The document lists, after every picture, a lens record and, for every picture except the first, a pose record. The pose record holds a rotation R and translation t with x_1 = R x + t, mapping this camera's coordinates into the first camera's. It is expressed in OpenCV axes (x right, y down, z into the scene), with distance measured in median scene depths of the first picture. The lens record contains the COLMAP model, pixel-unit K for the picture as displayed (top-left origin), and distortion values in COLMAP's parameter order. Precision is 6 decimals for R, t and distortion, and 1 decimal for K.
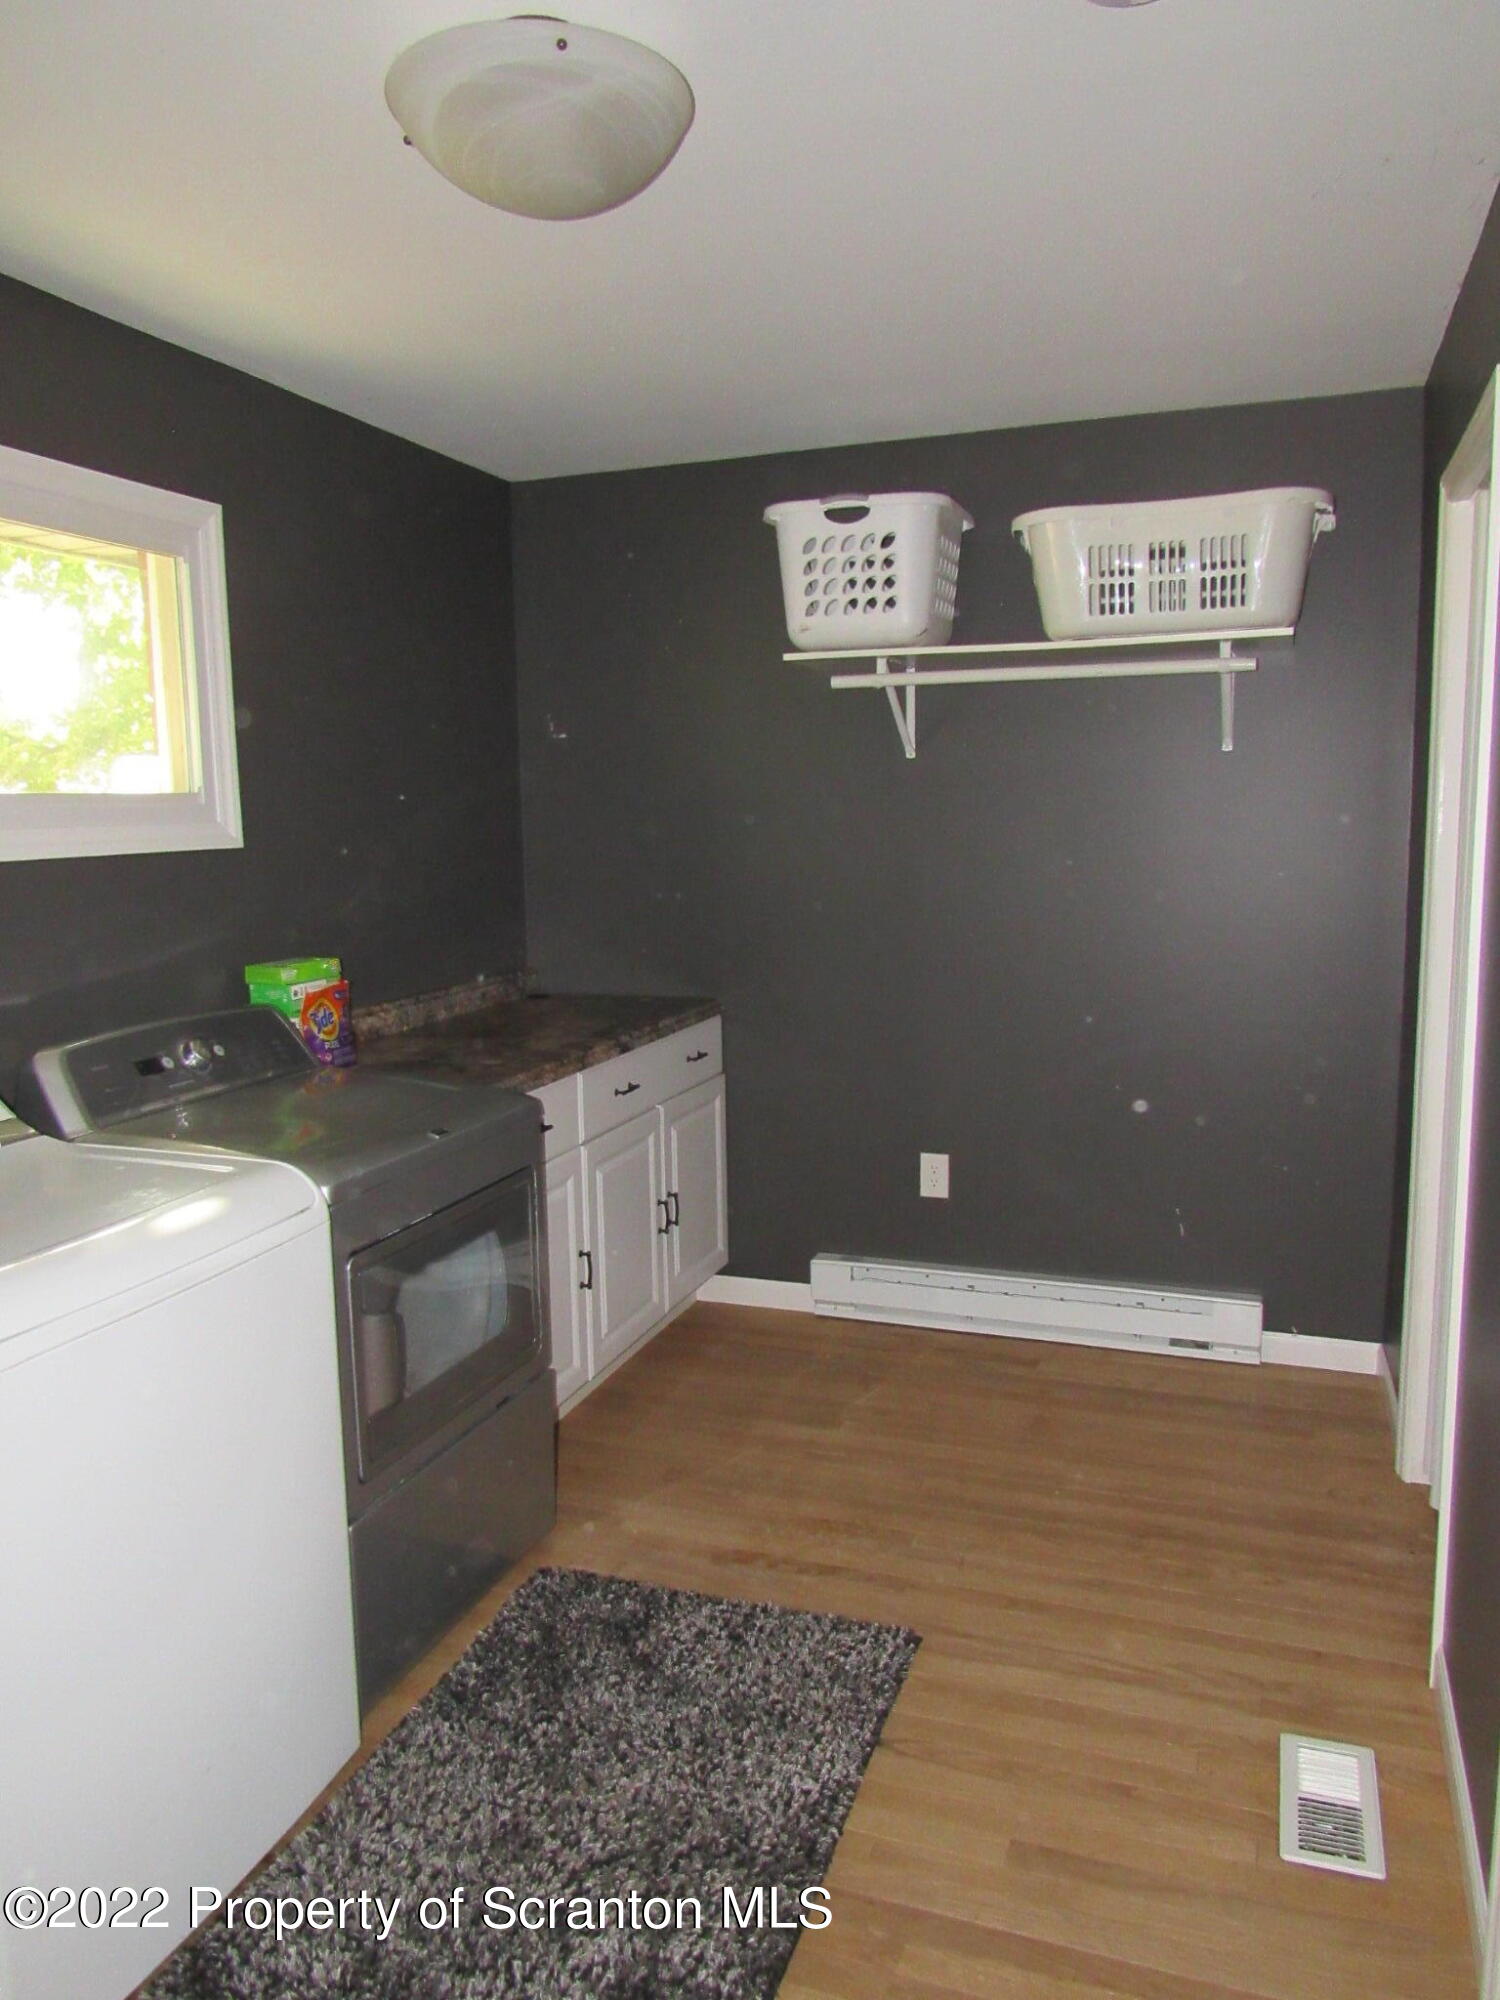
lens RADIAL K [[1430.2, 0, 736.5], [0, 1430.2, 1004.6], [0, 0, 1]] dist [-0.040525, 0.024569]
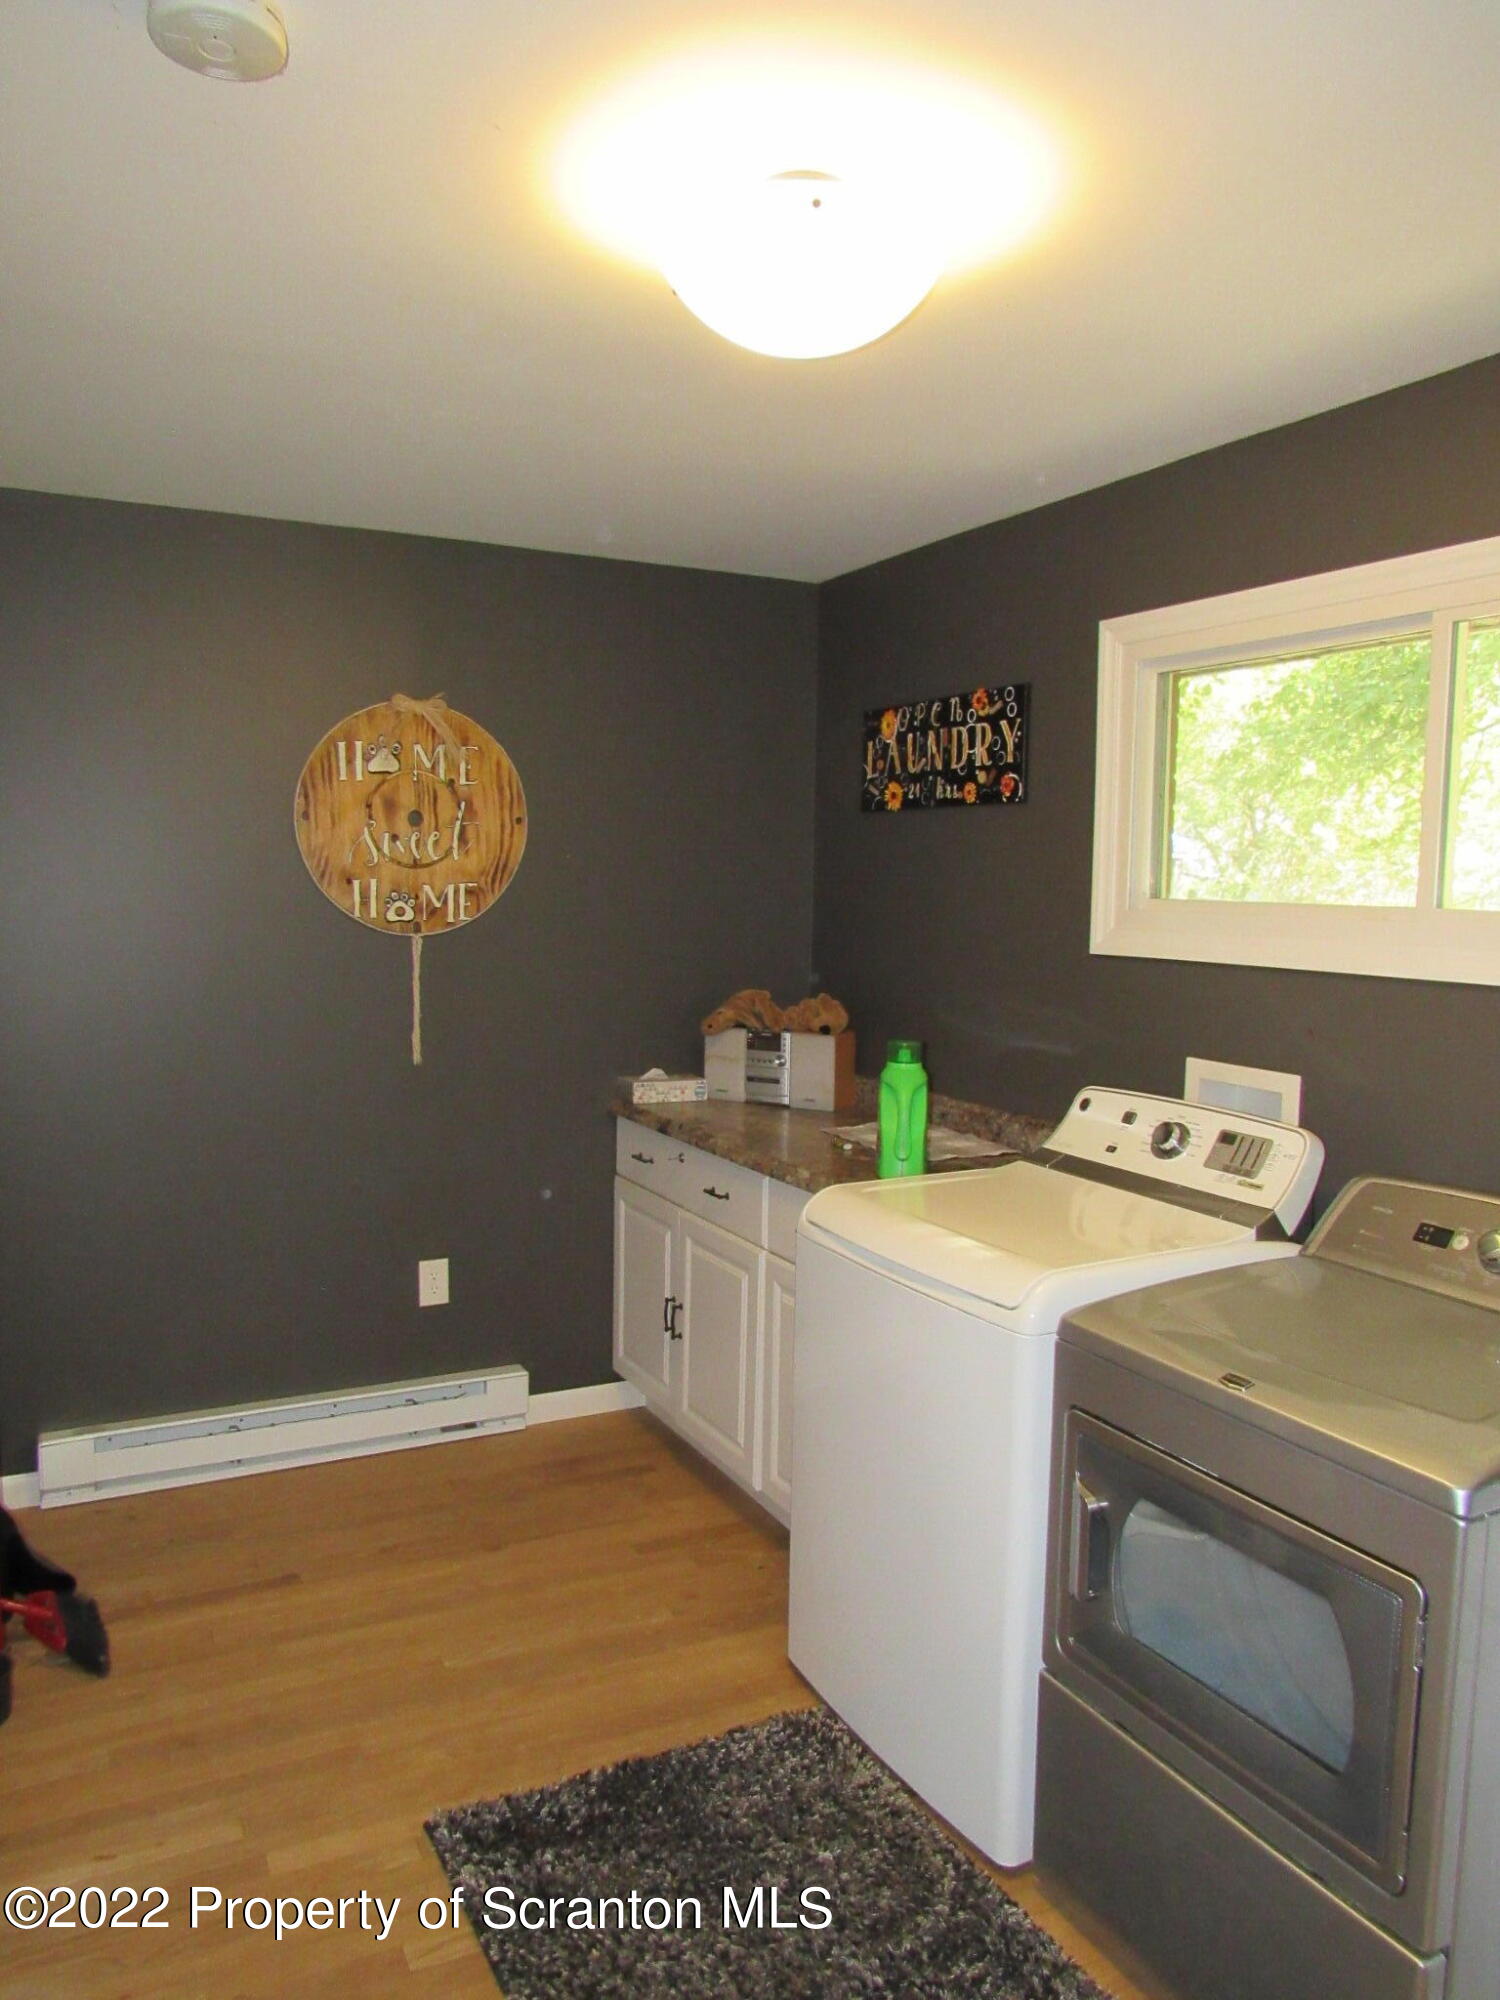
lens RADIAL K [[1430.2, 0, 750.9], [0, 1430.2, 1005.5], [0, 0, 1]] dist [-0.040525, 0.024569]
pose [[0.667027, -0.037318, 0.744099, -0.306940], [0.074156, 0.997111, -0.016469, -0.037031], [-0.741334, 0.066165, 0.667867, 0.124779]]
